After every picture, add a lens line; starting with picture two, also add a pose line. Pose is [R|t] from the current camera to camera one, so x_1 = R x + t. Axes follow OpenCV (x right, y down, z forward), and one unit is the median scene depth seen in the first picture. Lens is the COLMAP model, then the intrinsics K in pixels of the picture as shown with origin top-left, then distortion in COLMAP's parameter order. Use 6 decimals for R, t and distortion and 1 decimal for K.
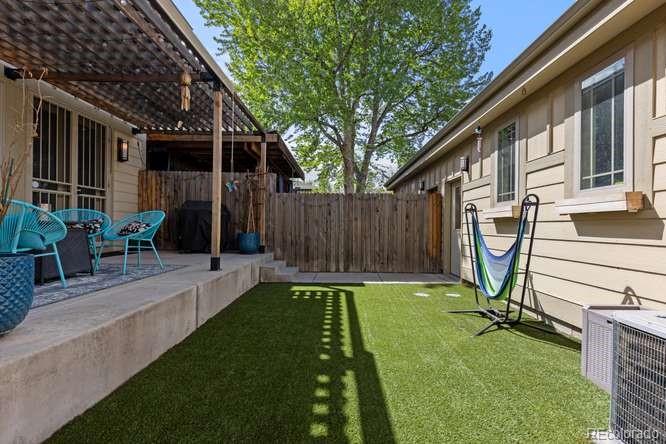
lens RADIAL K [[301.0, 0, 332.5], [0, 301.0, 224.3], [0, 0, 1]] dist [0.005023, -0.001380]
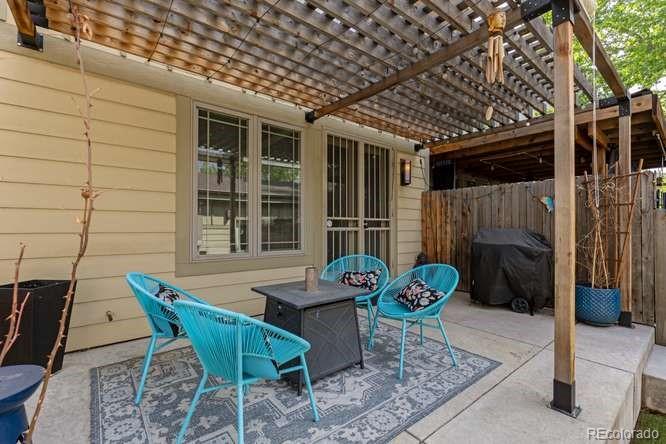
lens RADIAL K [[301.0, 0, 335.5], [0, 301.0, 228.9], [0, 0, 1]] dist [0.005023, -0.001380]
pose [[0.653369, -0.011372, -0.756954, -0.178893], [0.013353, 0.999905, -0.003497, -0.086089], [0.756922, -0.007823, 0.653458, 0.291126]]
